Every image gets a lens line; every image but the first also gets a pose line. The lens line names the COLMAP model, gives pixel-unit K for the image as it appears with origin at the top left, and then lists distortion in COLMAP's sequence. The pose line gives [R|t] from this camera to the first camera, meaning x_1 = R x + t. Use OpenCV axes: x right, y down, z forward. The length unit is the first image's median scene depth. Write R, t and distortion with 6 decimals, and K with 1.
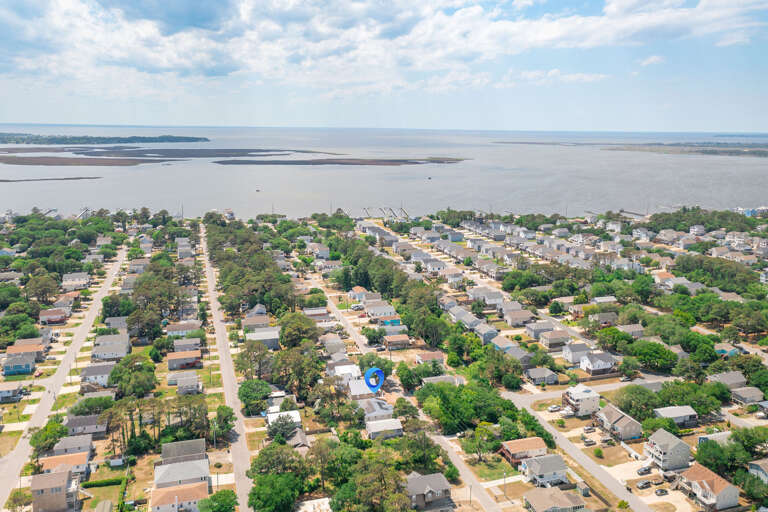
lens RADIAL K [[600.1, 0, 380.9], [0, 600.1, 233.0], [0, 0, 1]] dist [0.002368, 0.005124]
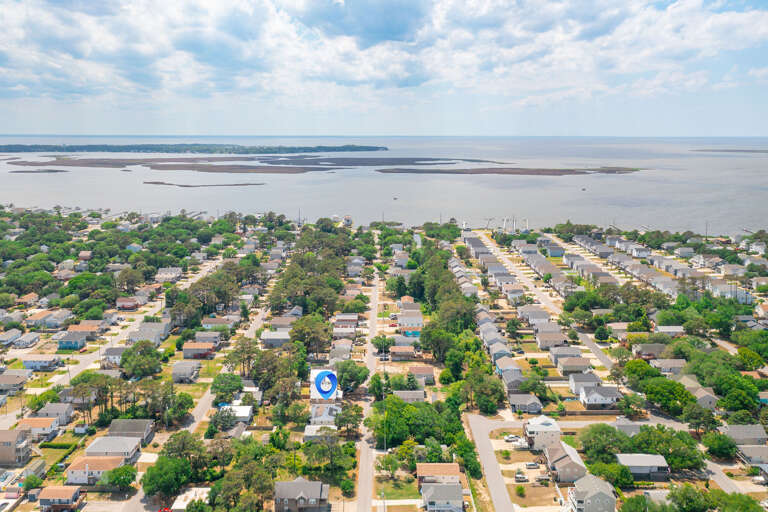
lens RADIAL K [[604.9, 0, 384.0], [0, 604.9, 256.0], [0, 0, 1]] dist [0.001371, 0.000539]
pose [[0.954646, 0.046965, -0.294017, 0.157999], [-0.040747, 0.998798, 0.027241, -0.001723], [0.294943, -0.014025, 0.955412, 0.026824]]
